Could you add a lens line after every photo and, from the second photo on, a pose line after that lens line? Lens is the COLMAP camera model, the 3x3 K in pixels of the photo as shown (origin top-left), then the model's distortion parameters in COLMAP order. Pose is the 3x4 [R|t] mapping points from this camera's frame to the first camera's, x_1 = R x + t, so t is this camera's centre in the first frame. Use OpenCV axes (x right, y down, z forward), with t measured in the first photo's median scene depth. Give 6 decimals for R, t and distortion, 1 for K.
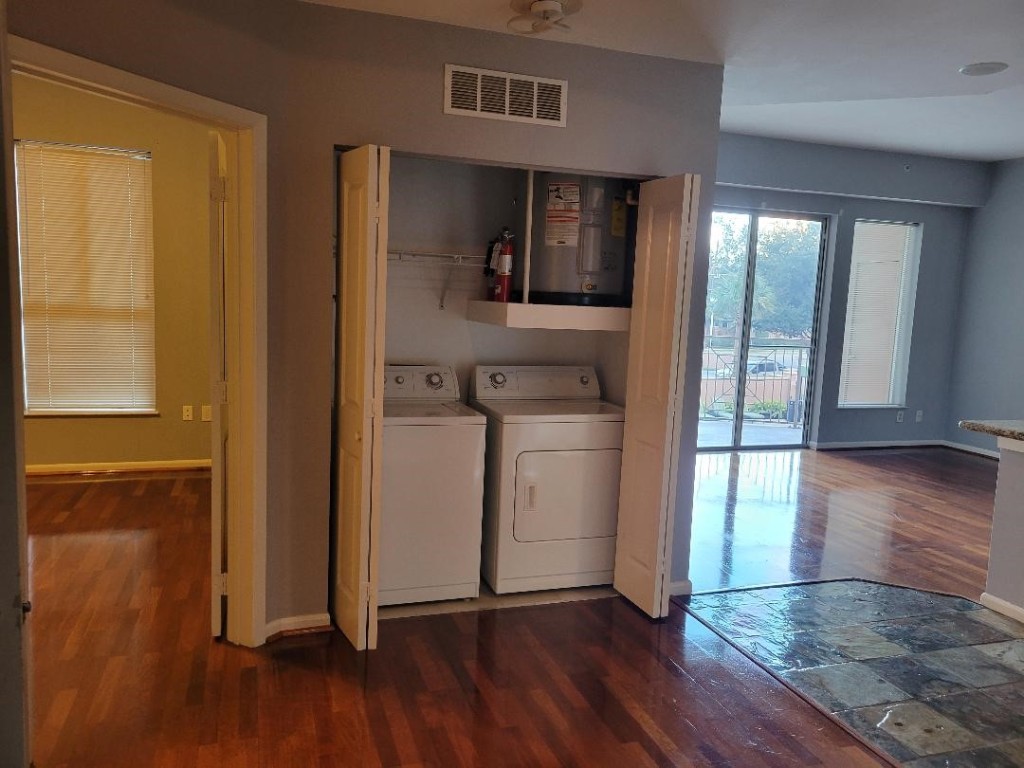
lens RADIAL K [[775.2, 0, 521.3], [0, 775.2, 382.7], [0, 0, 1]] dist [0.055627, -0.003326]
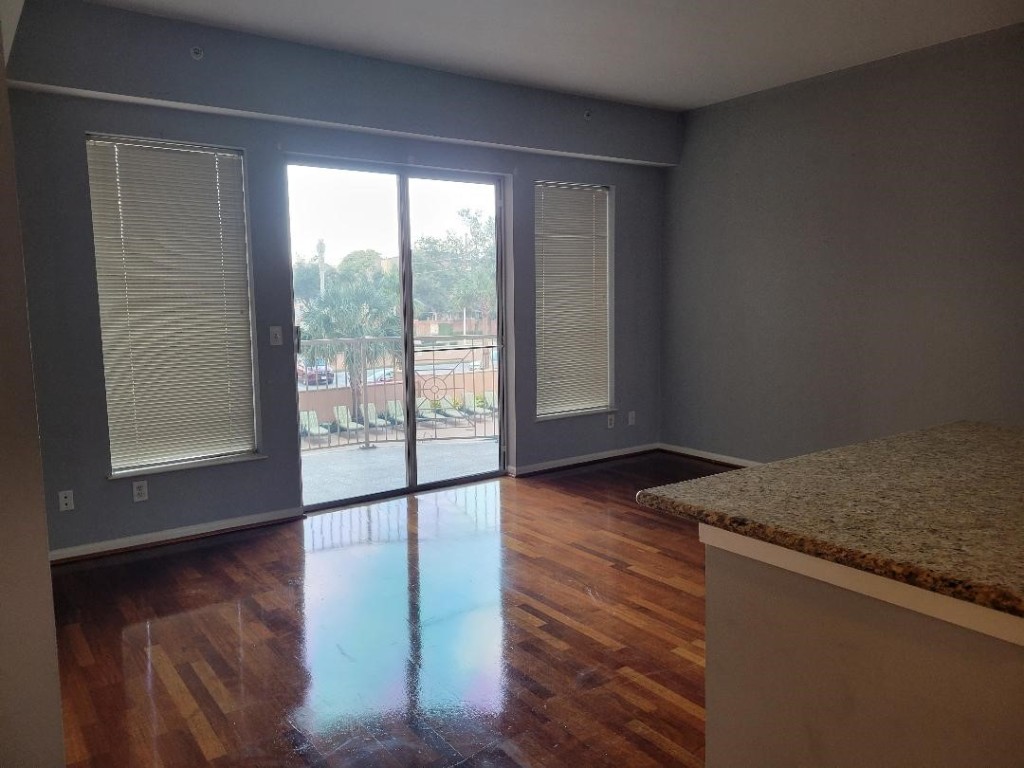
lens RADIAL K [[767.3, 0, 511.9], [0, 767.3, 379.0], [0, 0, 1]] dist [0.048595, -0.007171]
pose [[0.957016, -0.087475, 0.276531, 0.180778], [0.087194, 0.996102, 0.013337, -0.023336], [-0.276620, 0.011348, 0.960912, 0.278822]]
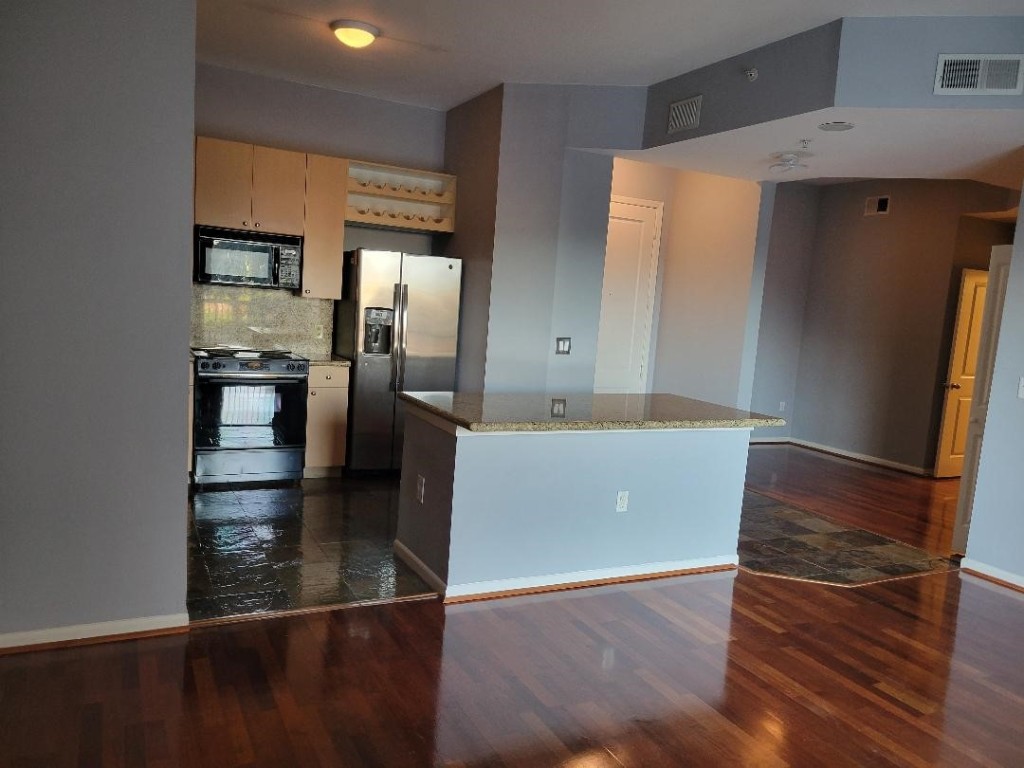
lens RADIAL K [[760.8, 0, 505.6], [0, 760.8, 391.8], [0, 0, 1]] dist [0.066139, -0.035842]
pose [[-0.985087, -0.099020, -0.140706, 0.586043], [-0.129513, 0.965119, 0.227535, -0.095596], [0.113267, 0.242365, -0.963551, 1.058180]]
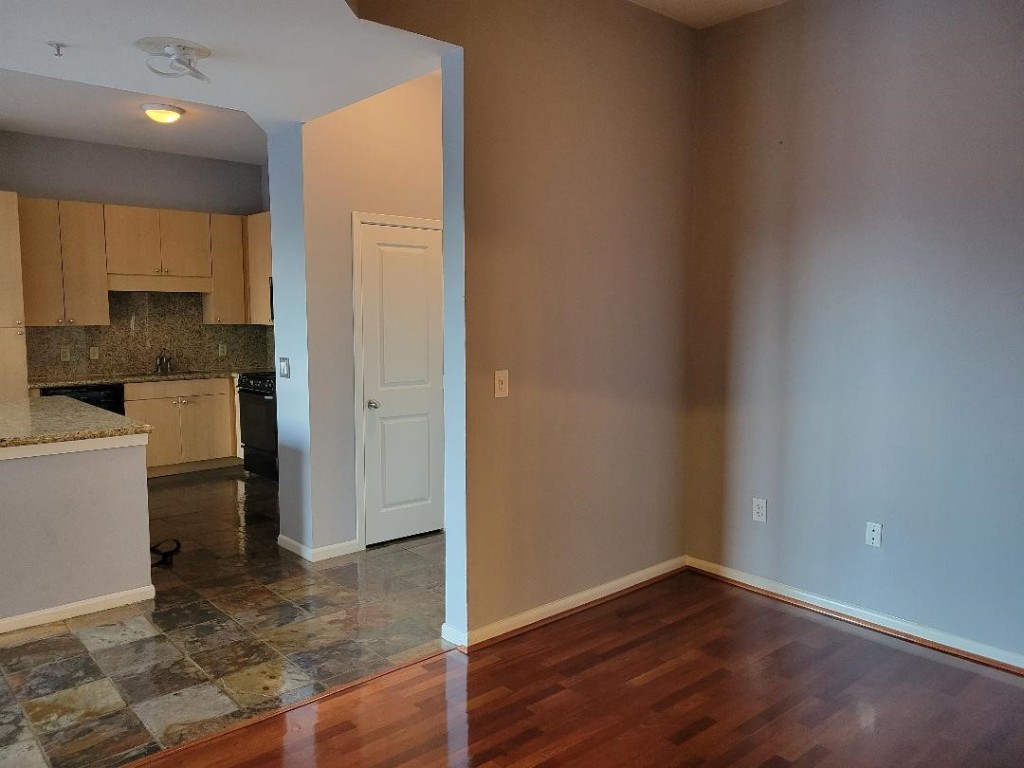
lens RADIAL K [[777.2, 0, 505.6], [0, 777.2, 382.7], [0, 0, 1]] dist [0.042110, -0.004194]
pose [[-0.356375, -0.127945, 0.925541, -0.227233], [0.093294, 0.980757, 0.171500, -0.054853], [-0.929674, 0.147466, -0.337581, 0.372553]]
